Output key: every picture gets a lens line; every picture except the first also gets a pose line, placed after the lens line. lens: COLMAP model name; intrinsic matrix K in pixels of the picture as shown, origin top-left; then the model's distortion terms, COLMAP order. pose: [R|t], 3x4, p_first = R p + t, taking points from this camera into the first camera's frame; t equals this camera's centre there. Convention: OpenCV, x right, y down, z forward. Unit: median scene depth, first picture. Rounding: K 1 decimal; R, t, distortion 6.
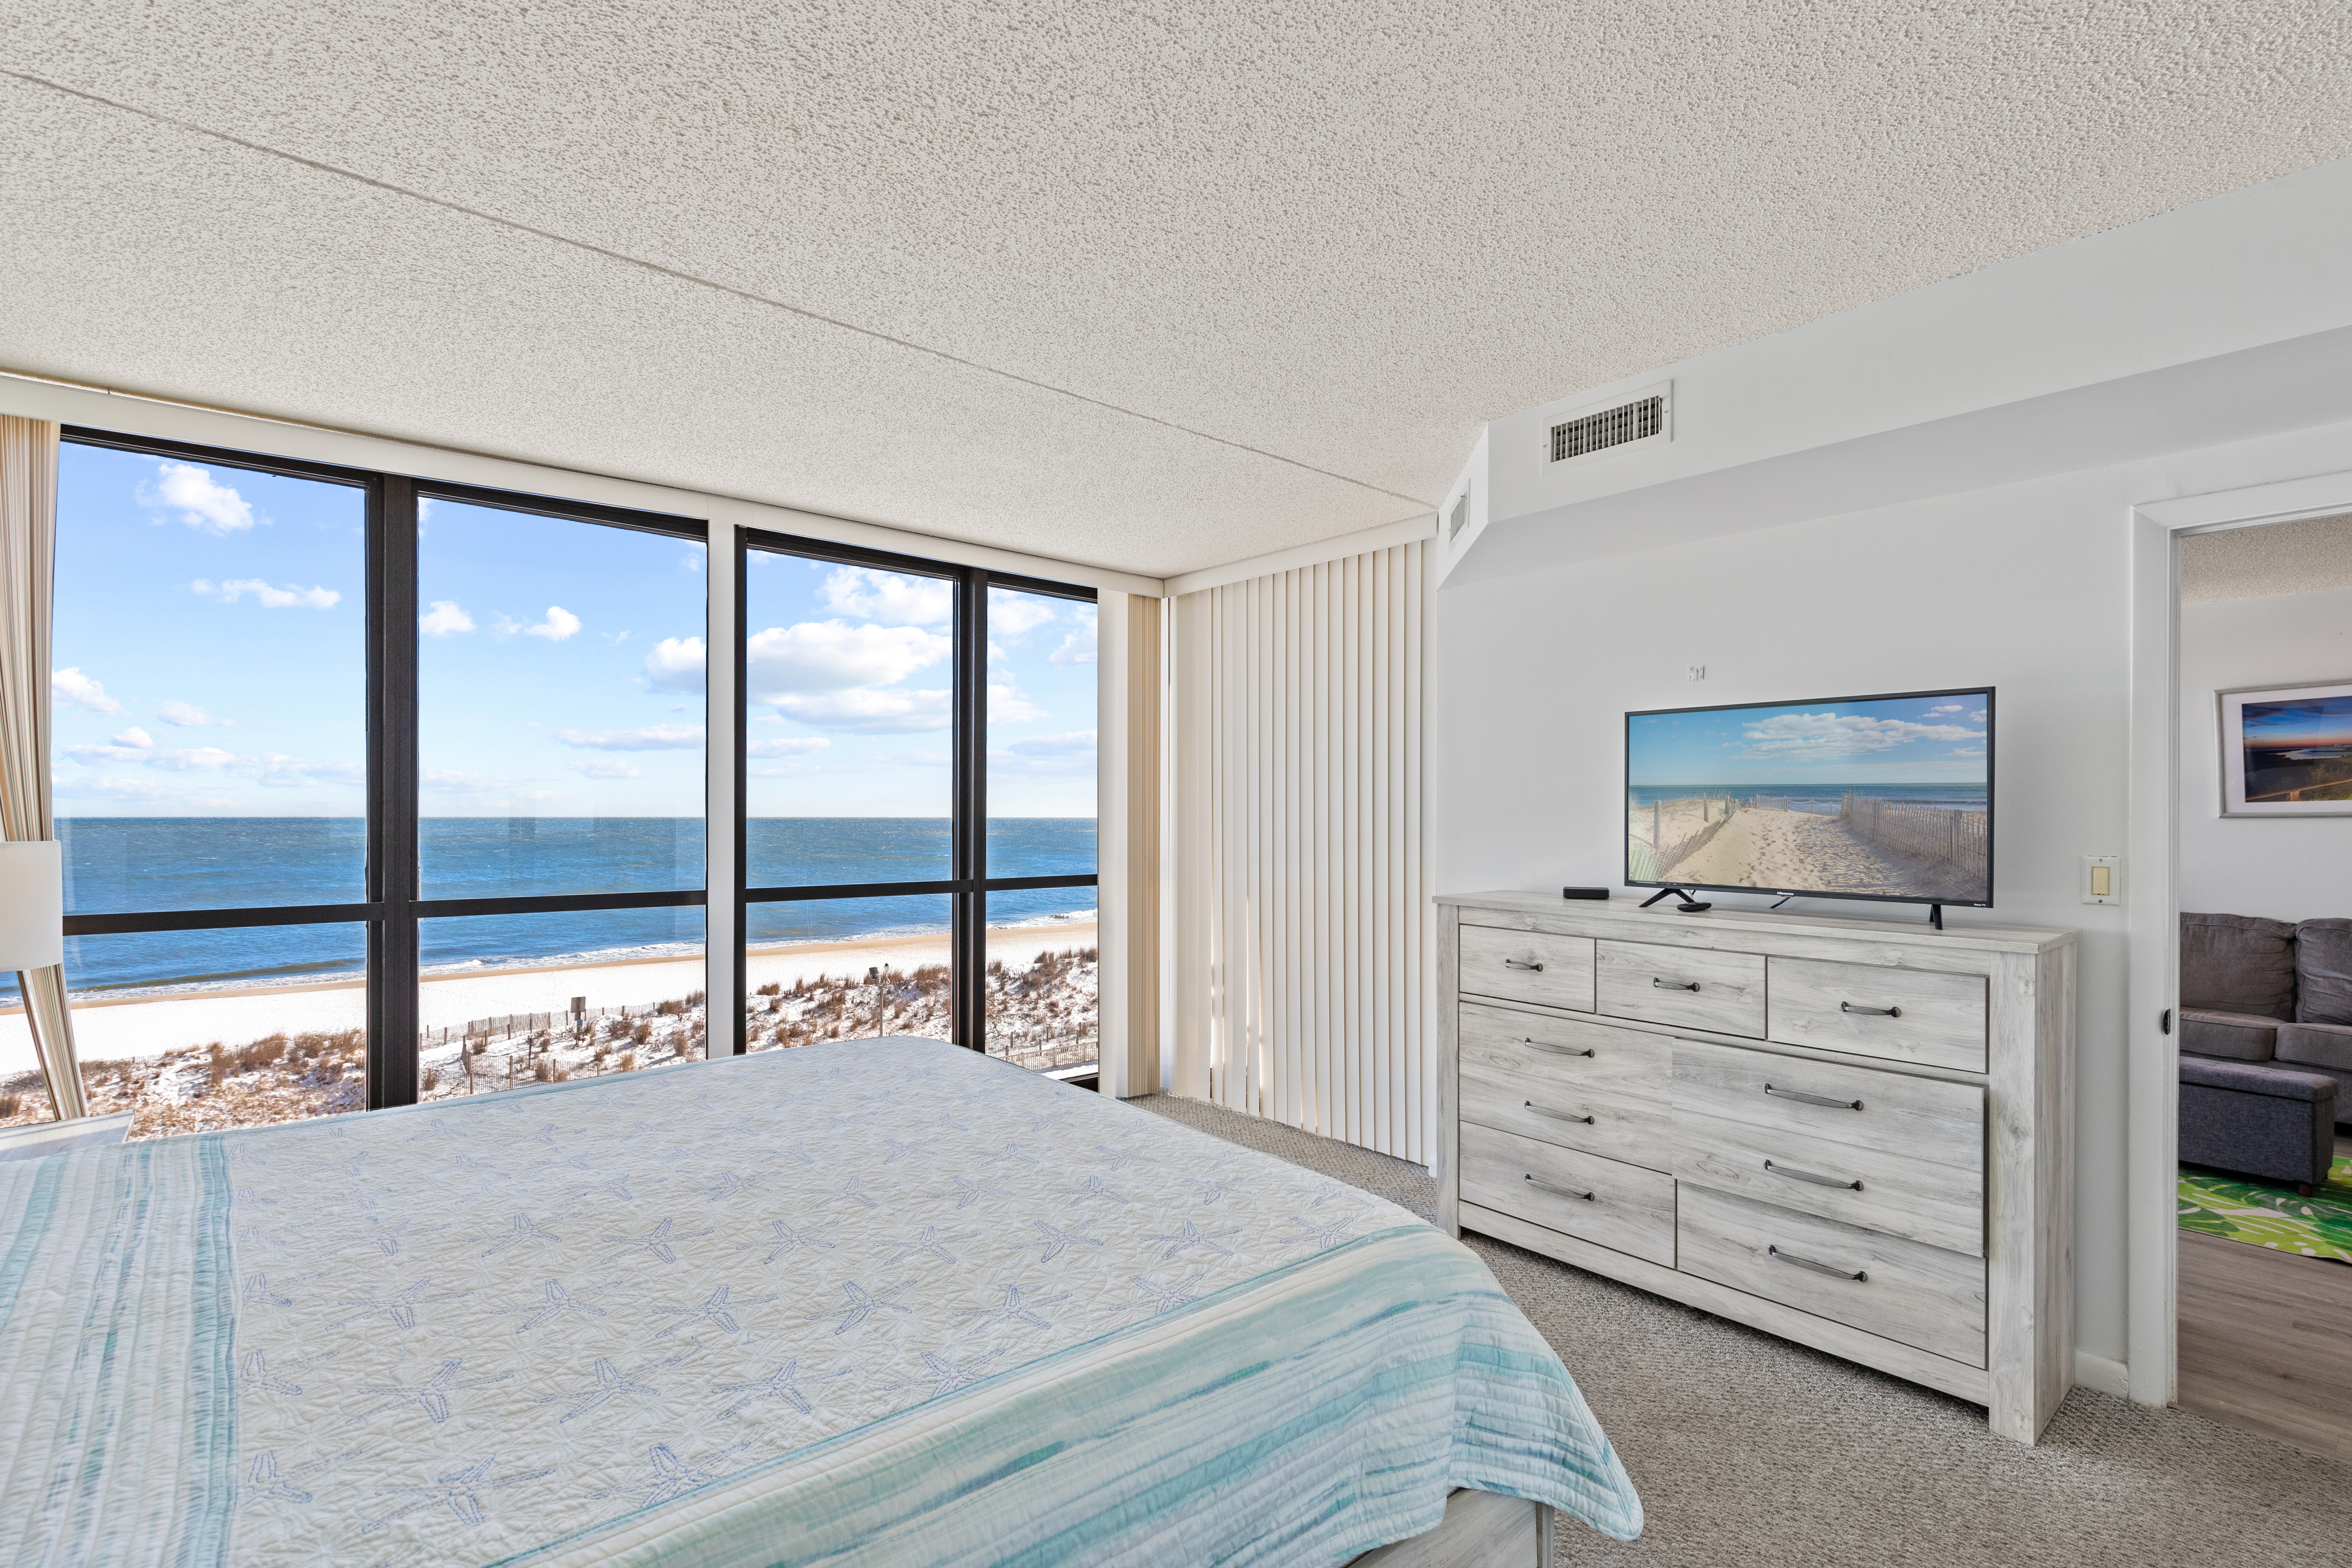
lens RADIAL K [[1044.1, 0, 1172.9], [0, 1044.1, 813.0], [0, 0, 1]] dist [0.000818, 0.000552]
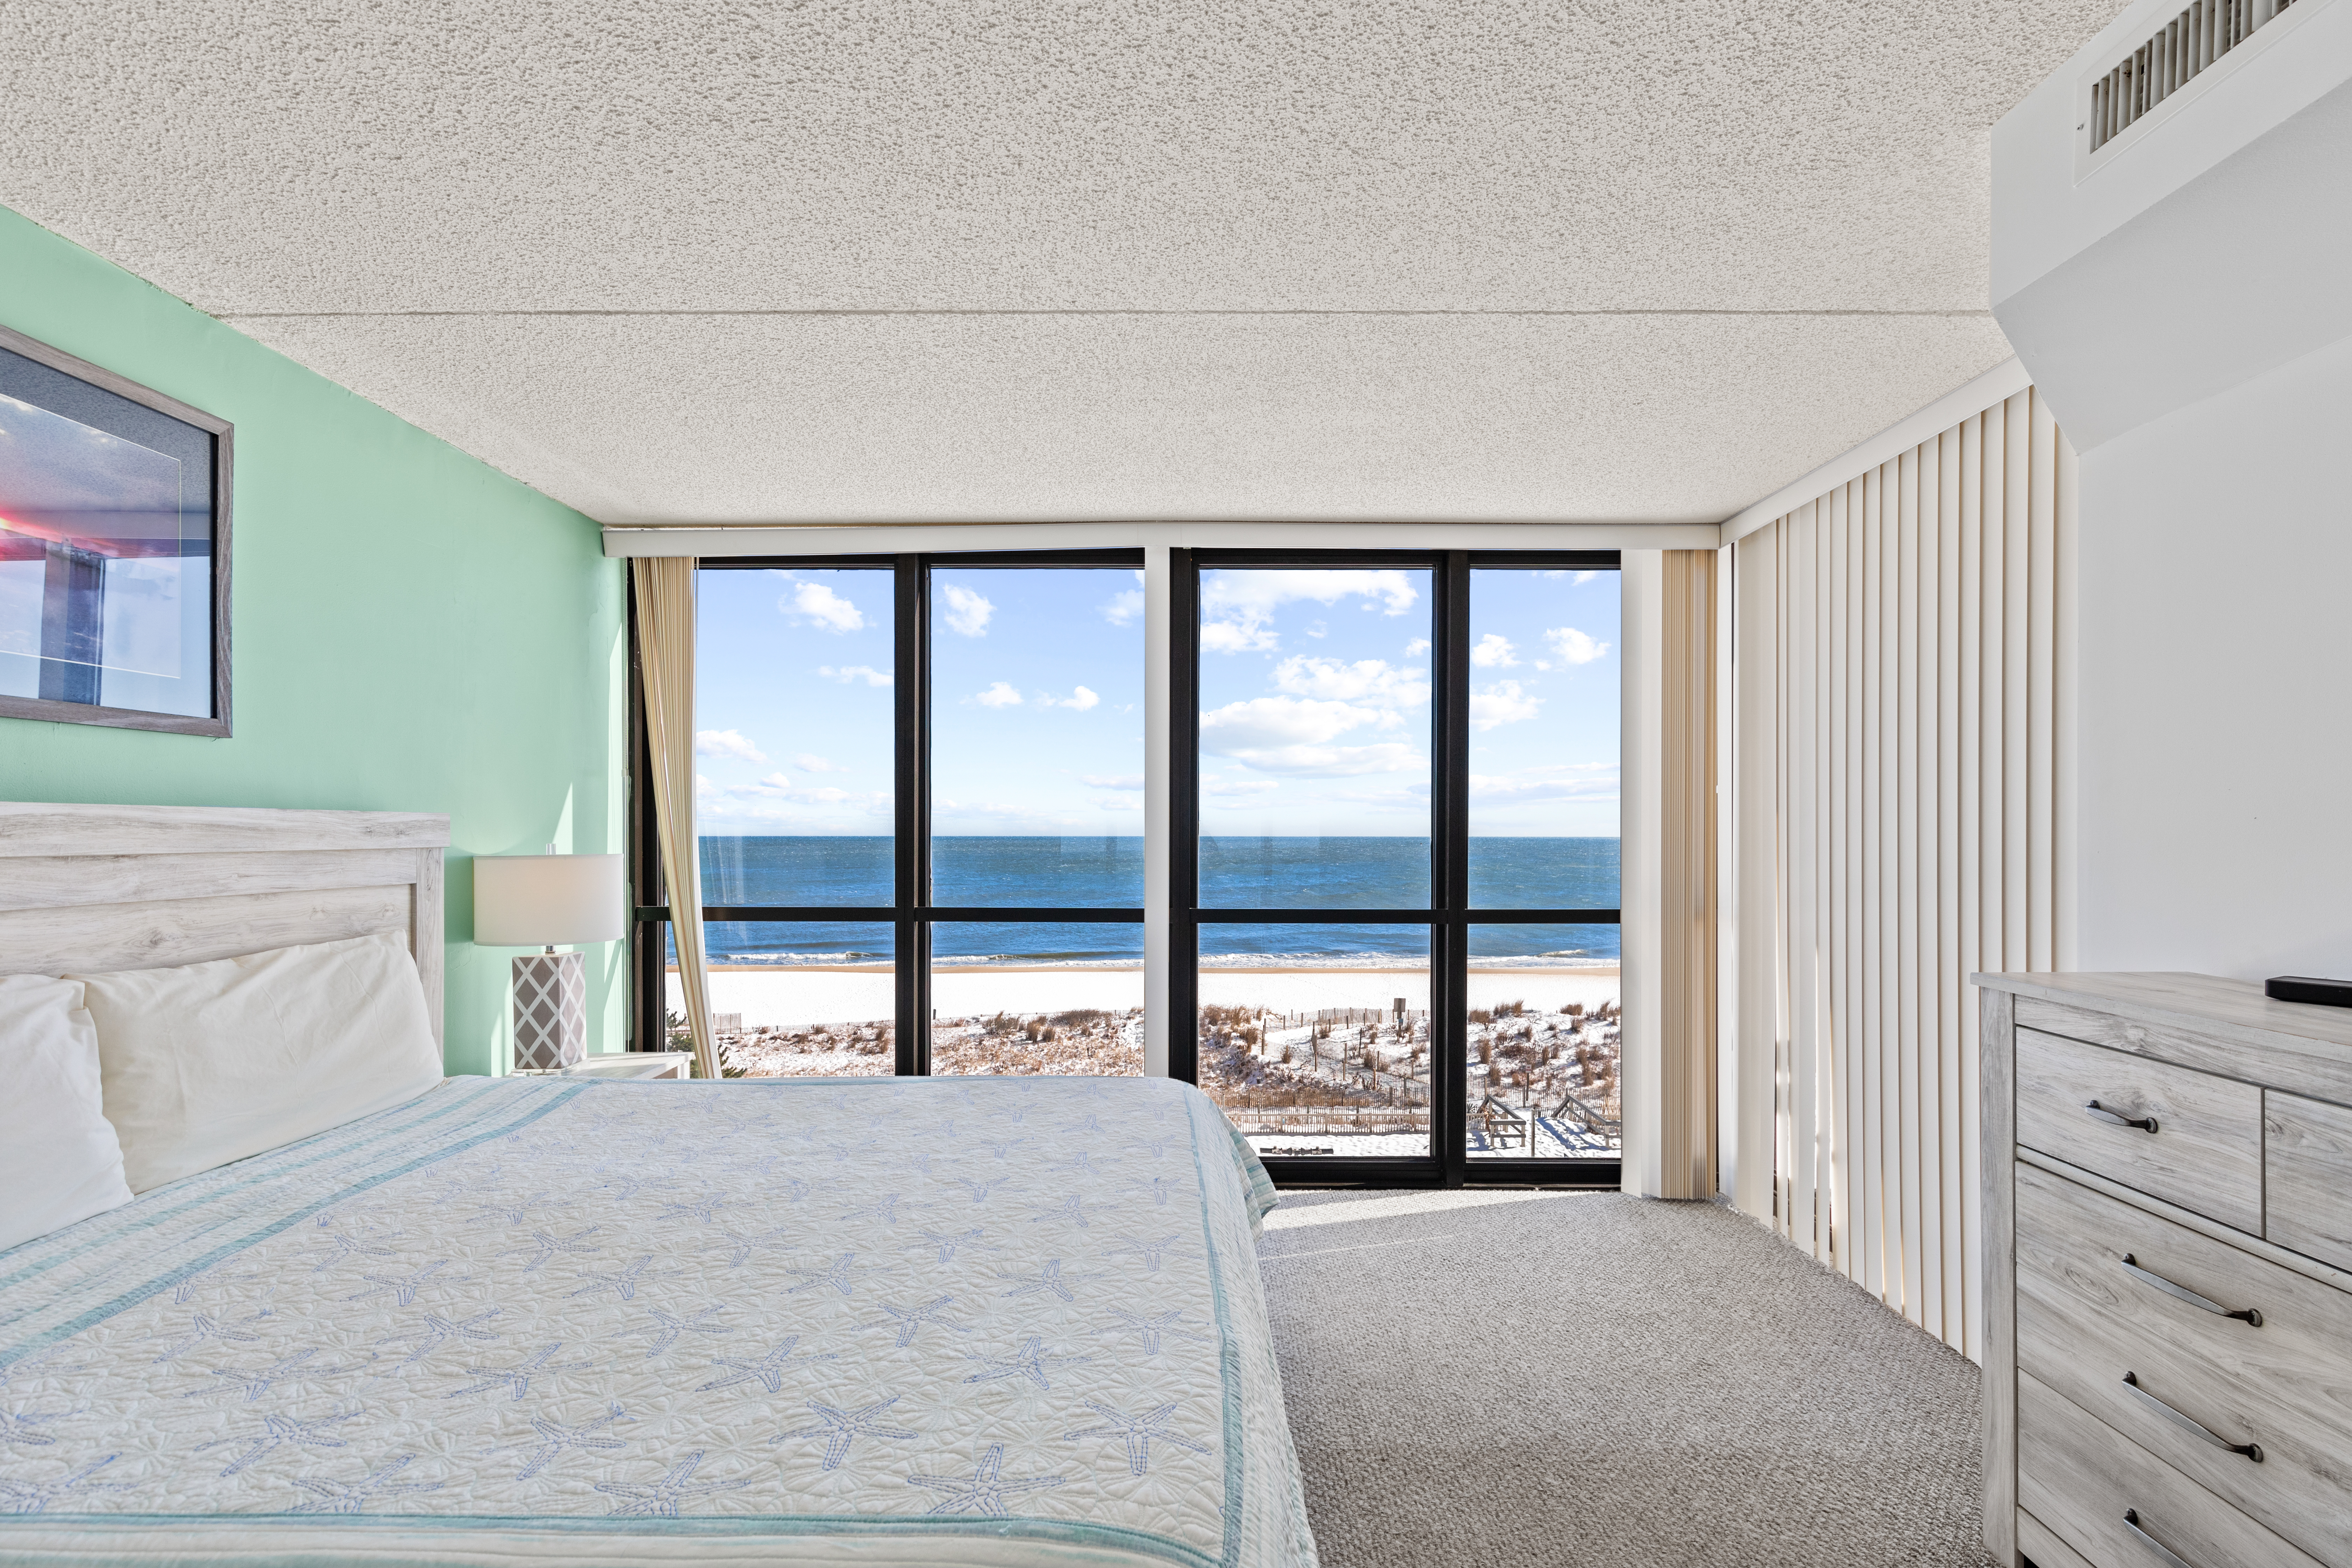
lens RADIAL K [[1064.3, 0, 1178.9], [0, 1064.3, 835.5], [0, 0, 1]] dist [0.002959, 0.001222]
pose [[0.774046, 0.000333, -0.633129, 0.299650], [0.001355, 0.999997, 0.002183, -0.000187], [0.633128, -0.002548, 0.774043, 0.261988]]
